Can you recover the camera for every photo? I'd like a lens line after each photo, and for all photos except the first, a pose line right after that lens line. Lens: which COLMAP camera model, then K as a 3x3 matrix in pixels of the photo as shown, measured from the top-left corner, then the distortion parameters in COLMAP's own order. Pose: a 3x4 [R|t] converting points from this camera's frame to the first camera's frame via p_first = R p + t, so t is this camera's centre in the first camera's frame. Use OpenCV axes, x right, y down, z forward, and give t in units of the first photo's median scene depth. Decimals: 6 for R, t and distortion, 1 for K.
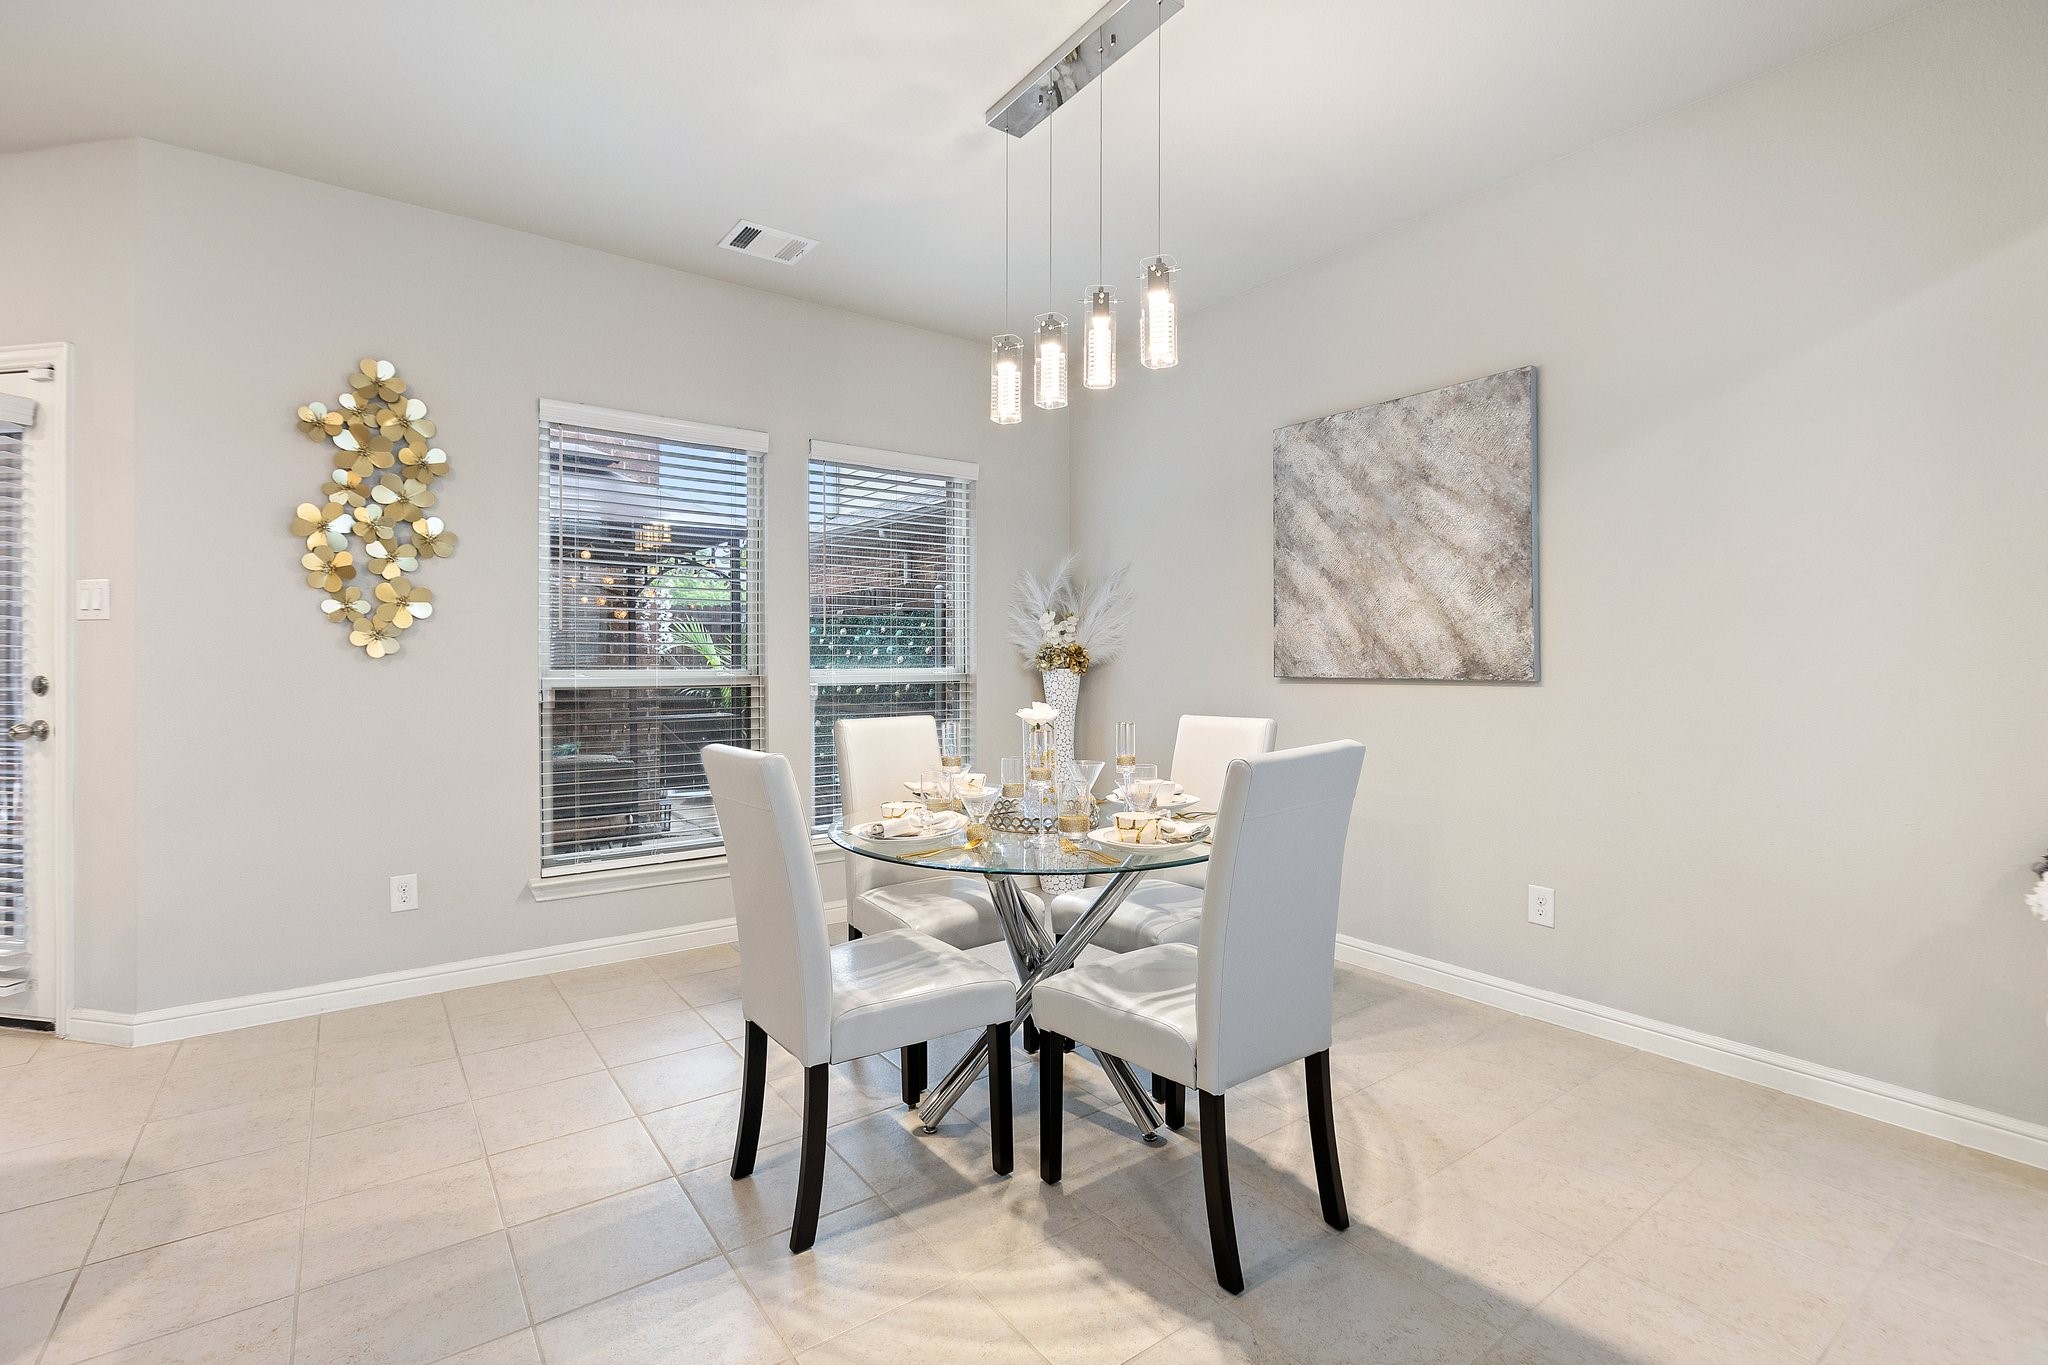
lens RADIAL K [[915.4, 0, 1012.7], [0, 915.4, 674.7], [0, 0, 1]] dist [0.003051, -0.001615]
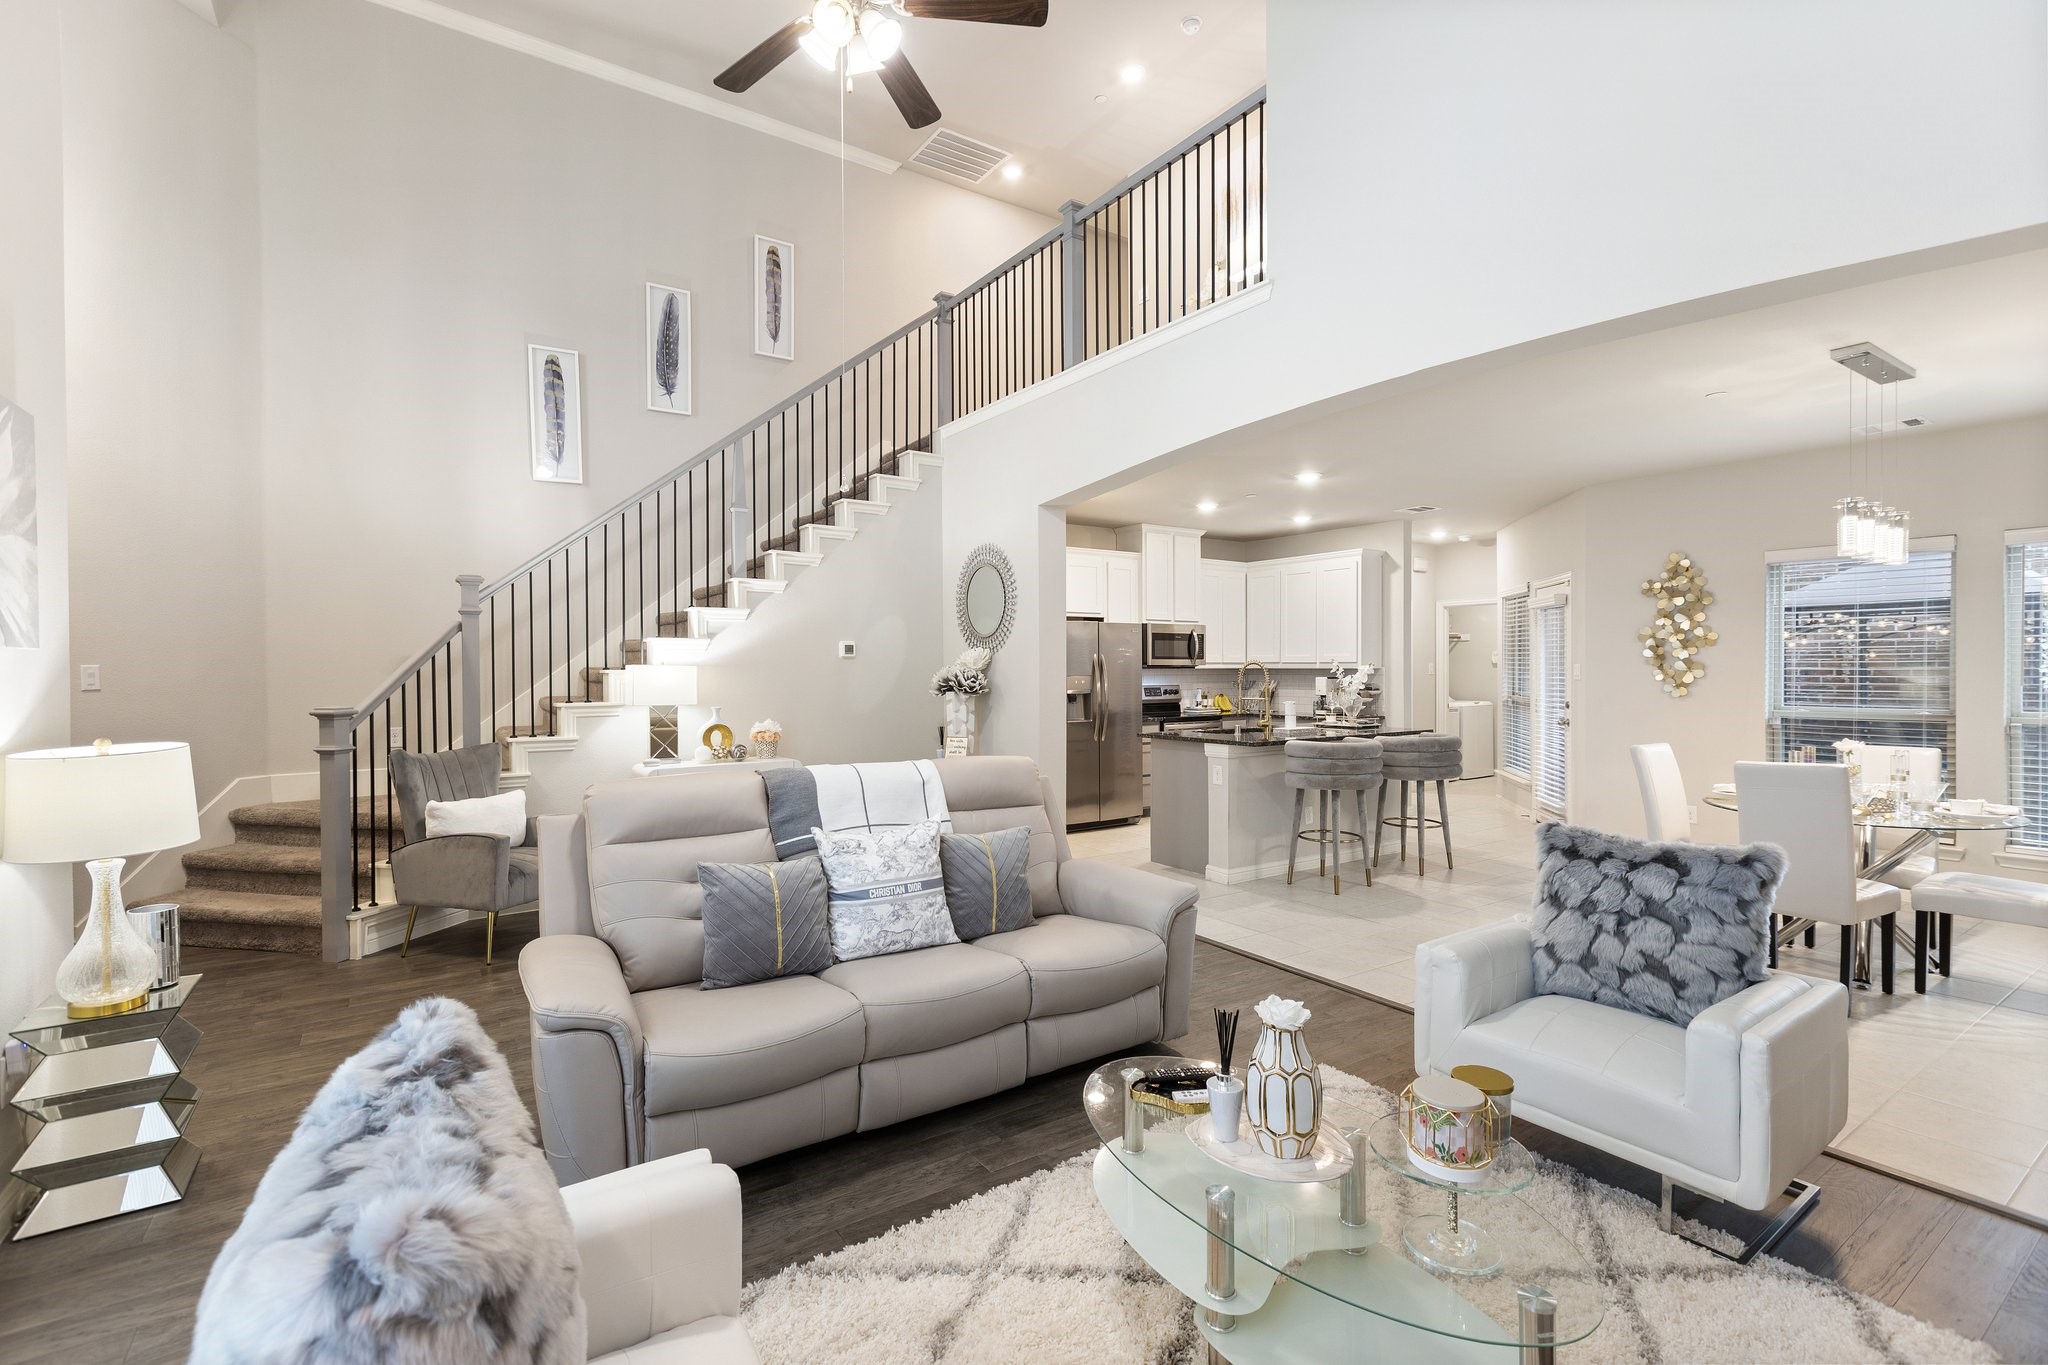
lens RADIAL K [[915.4, 0, 1013.0], [0, 915.4, 675.2], [0, 0, 1]] dist [0.003051, -0.001615]
pose [[-0.040730, 0.008029, -0.999138, 1.265762], [-0.008666, 0.999927, 0.008389, -0.064586], [0.999133, 0.009001, -0.040658, -0.358545]]
